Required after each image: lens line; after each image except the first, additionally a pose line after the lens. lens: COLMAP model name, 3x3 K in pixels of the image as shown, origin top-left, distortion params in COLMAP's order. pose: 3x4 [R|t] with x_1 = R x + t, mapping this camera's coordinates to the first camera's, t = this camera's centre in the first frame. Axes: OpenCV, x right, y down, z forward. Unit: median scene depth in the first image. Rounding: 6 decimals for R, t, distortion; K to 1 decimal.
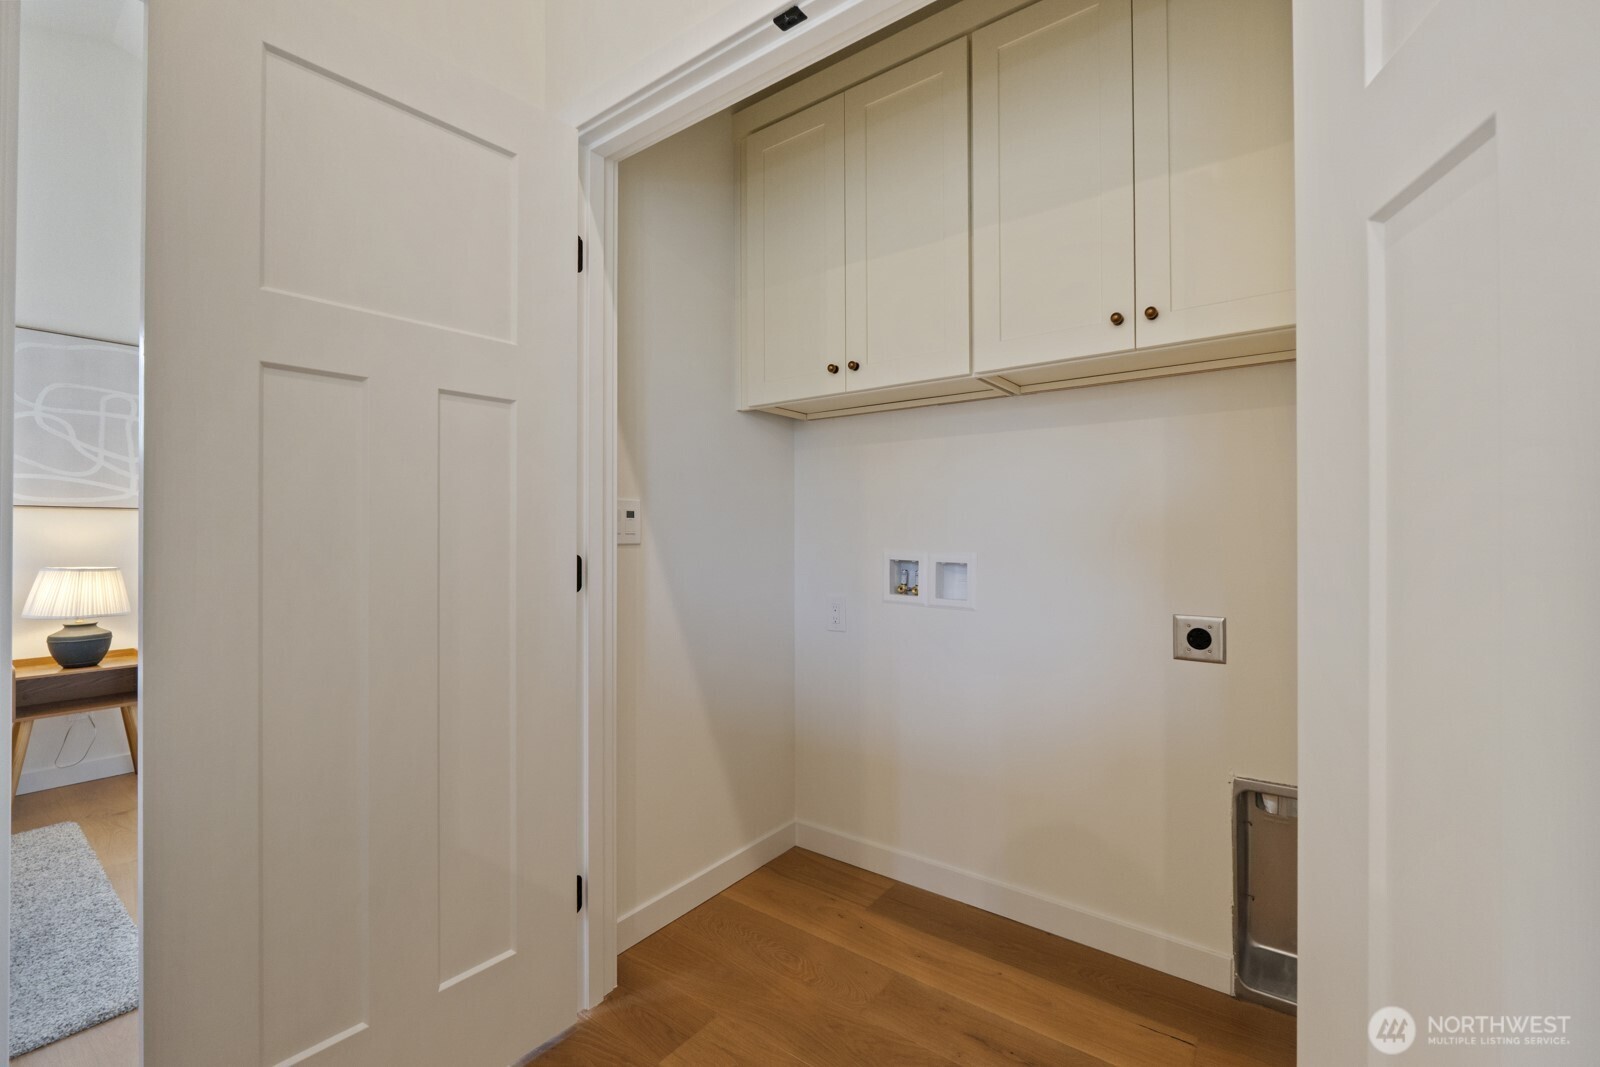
lens RADIAL K [[674.3, 0, 827.1], [0, 674.3, 536.0], [0, 0, 1]] dist [-0.007488, -0.000180]
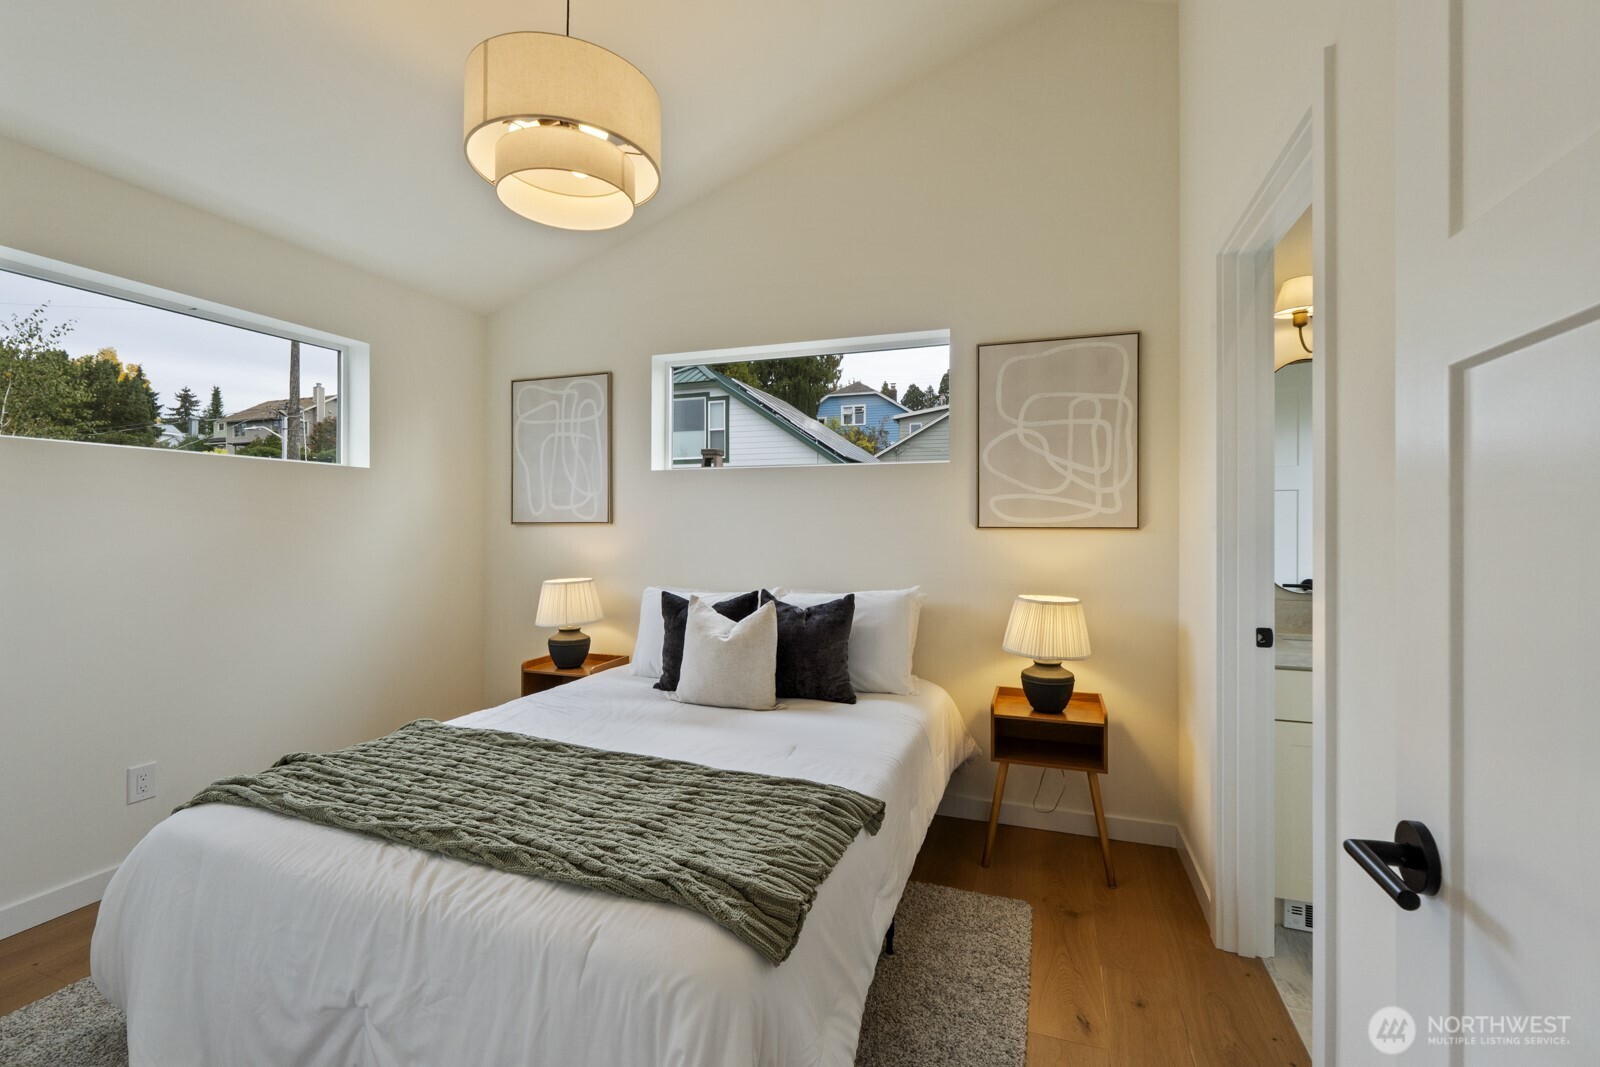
lens RADIAL K [[674.3, 0, 794.6], [0, 674.3, 524.0], [0, 0, 1]] dist [-0.007488, -0.000180]
pose [[0.281785, 0.006318, -0.959457, -0.342874], [0.003751, 0.999963, 0.007687, -0.056955], [0.959470, -0.005765, 0.281751, 0.408810]]
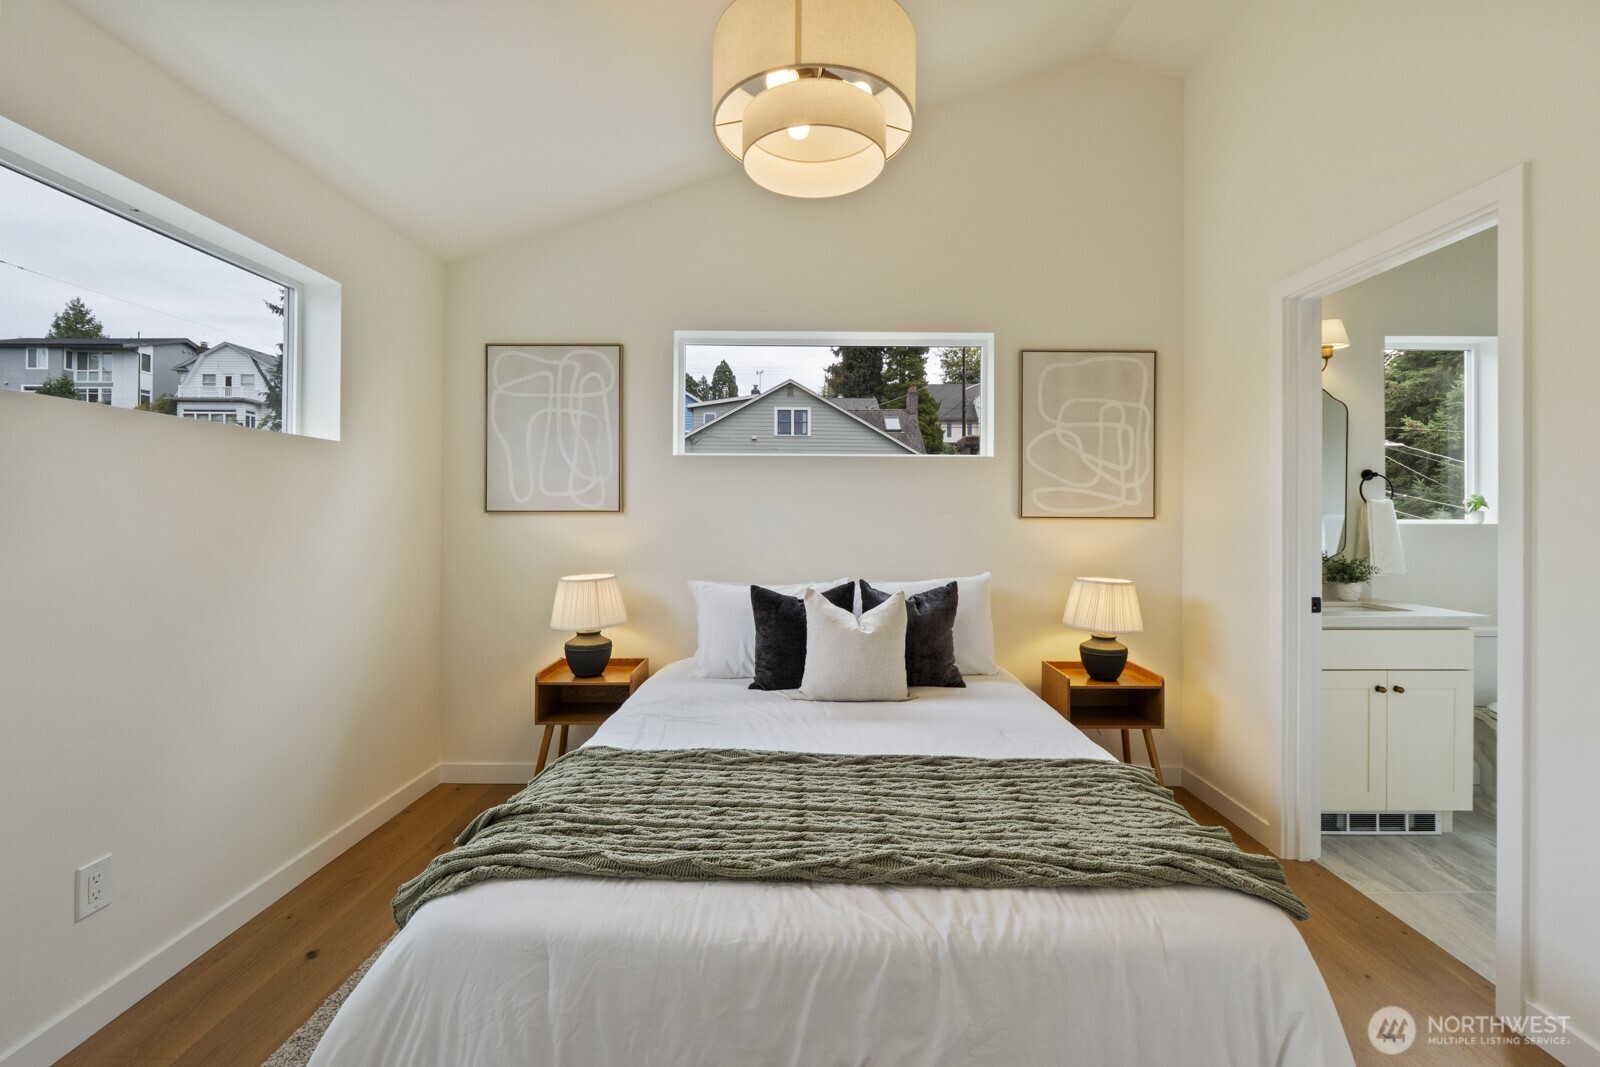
lens RADIAL K [[674.3, 0, 793.9], [0, 674.3, 510.9], [0, 0, 1]] dist [-0.007488, -0.000180]
pose [[0.583730, 0.004997, -0.811932, -0.544985], [-0.001747, 0.999986, 0.004899, -0.058025], [0.811946, -0.001441, 0.583731, 0.034113]]
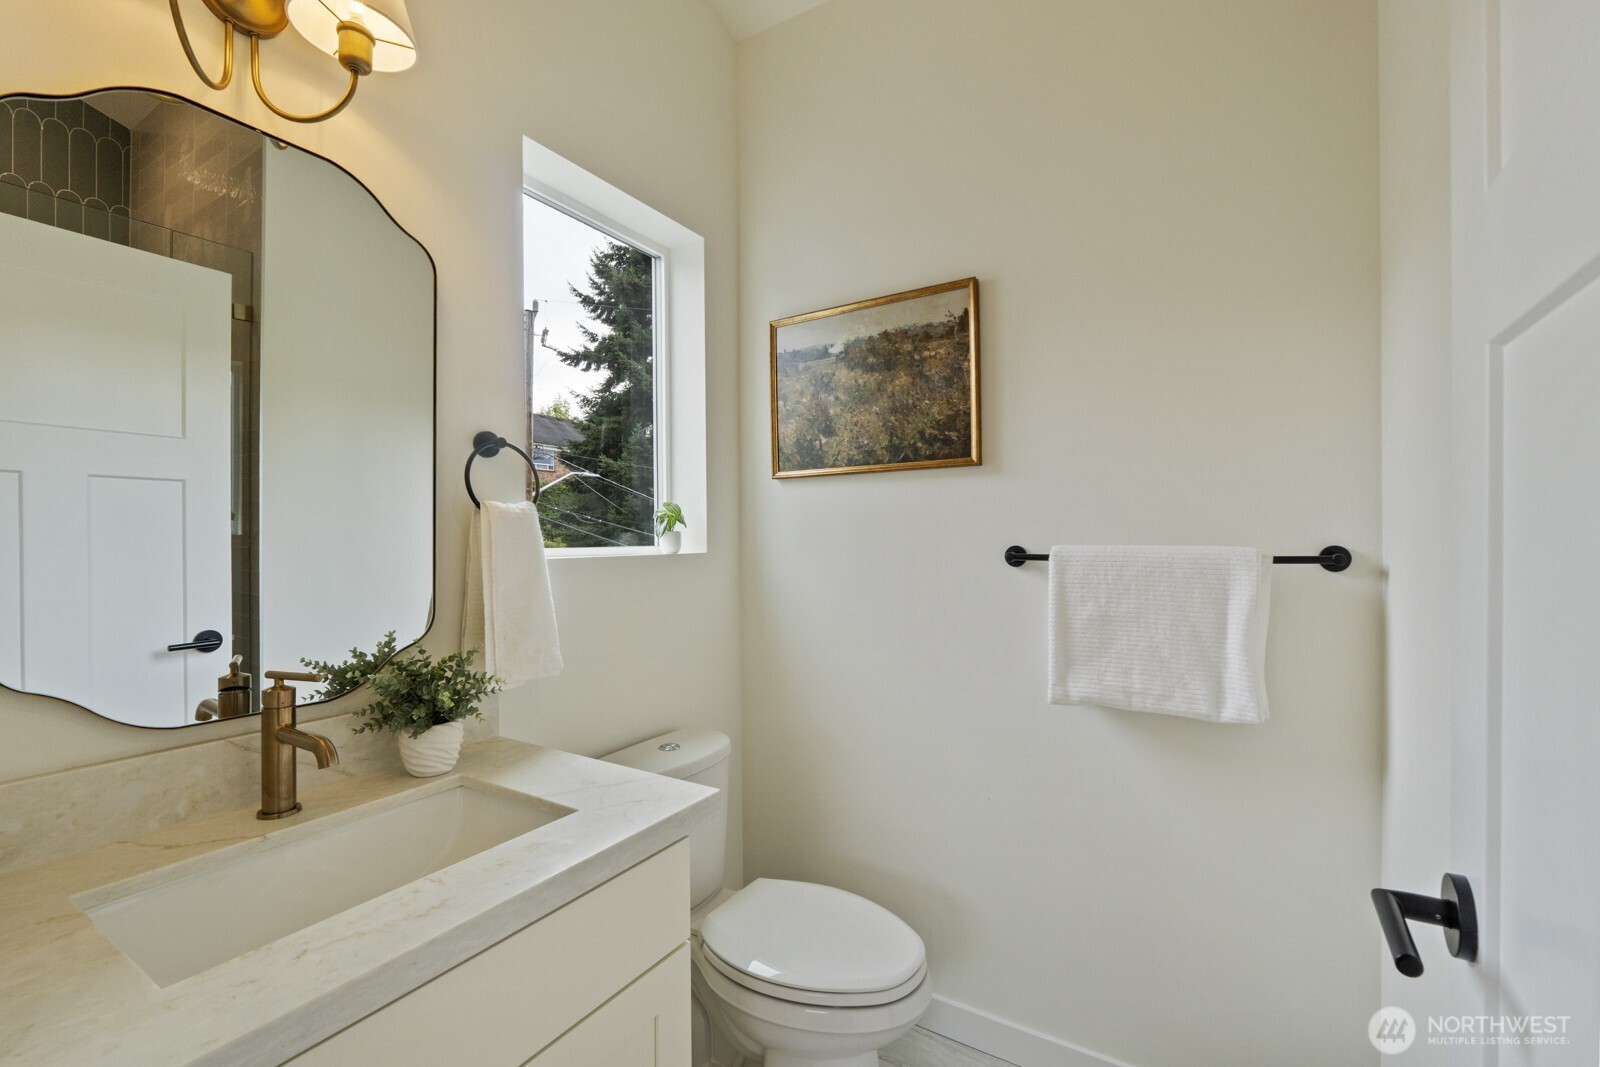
lens RADIAL K [[674.3, 0, 808.2], [0, 674.3, 545.1], [0, 0, 1]] dist [-0.007488, -0.000180]
pose [[0.996533, -0.005194, 0.083036, -0.699924], [0.004233, 0.999922, 0.011745, -0.048863], [-0.083091, -0.011353, 0.996477, 0.910002]]
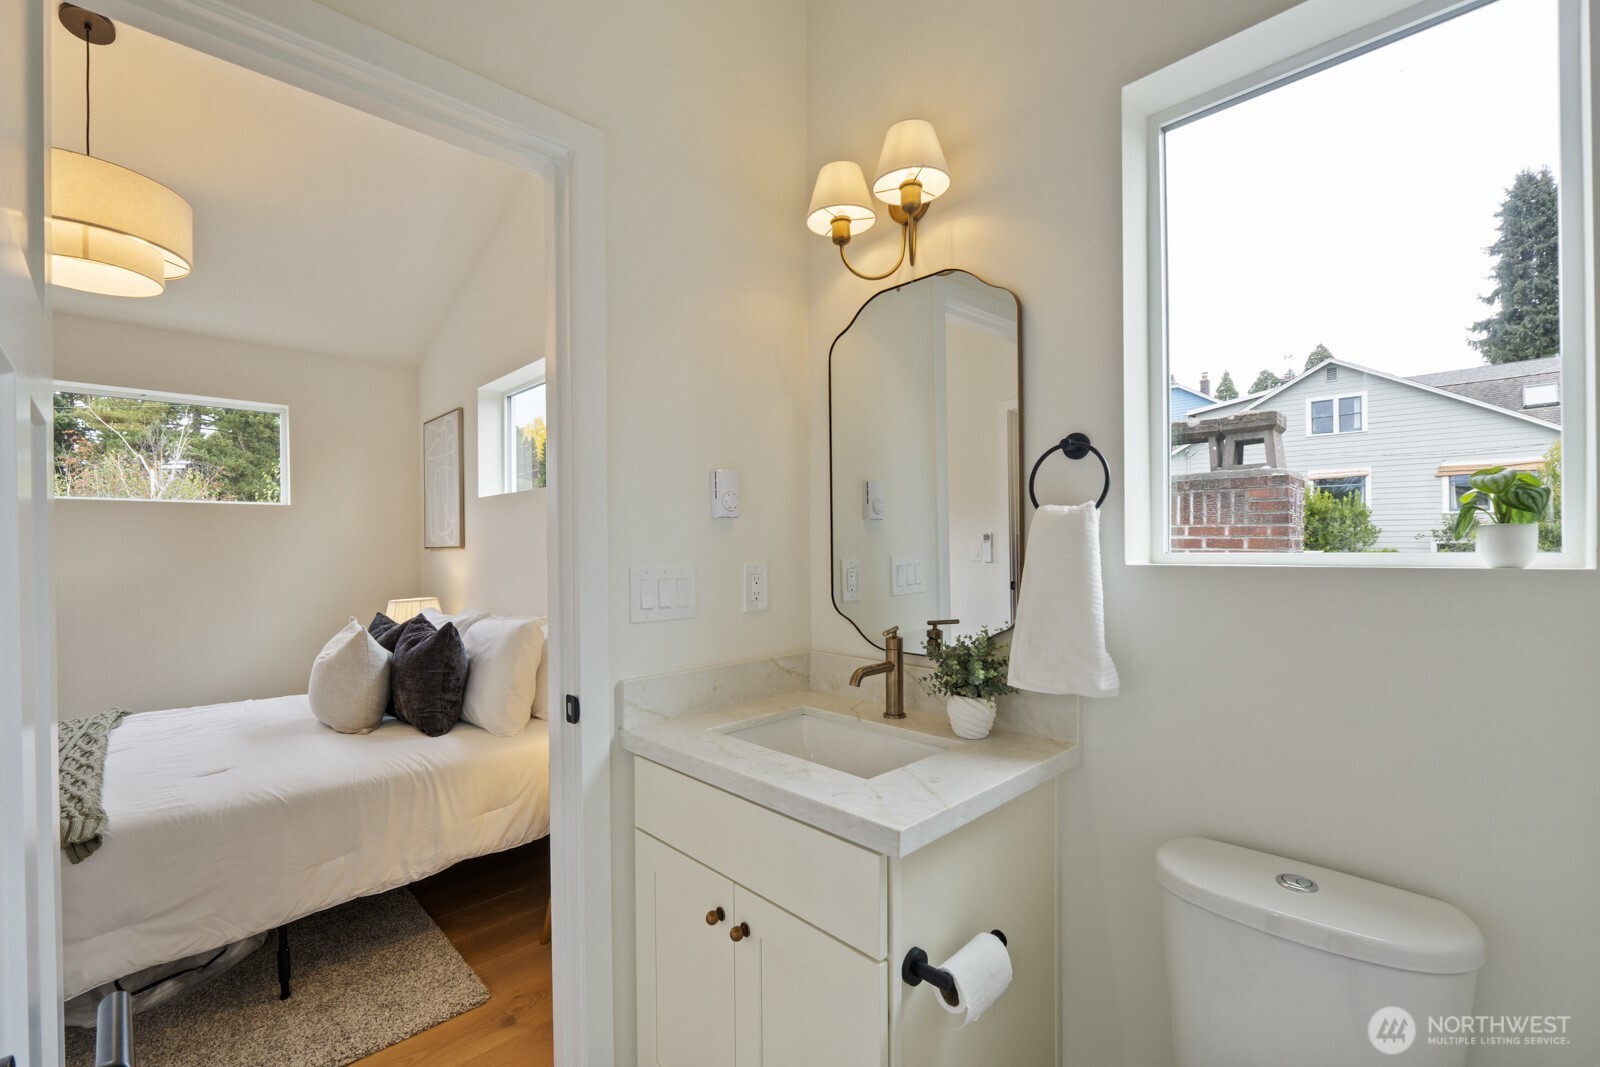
lens RADIAL K [[674.3, 0, 784.7], [0, 674.3, 543.0], [0, 0, 1]] dist [-0.007488, -0.000180]
pose [[-0.171619, 0.005276, -0.985149, -0.412394], [0.017375, 0.999846, 0.002328, -0.051557], [0.985010, -0.016718, -0.171684, 1.252957]]
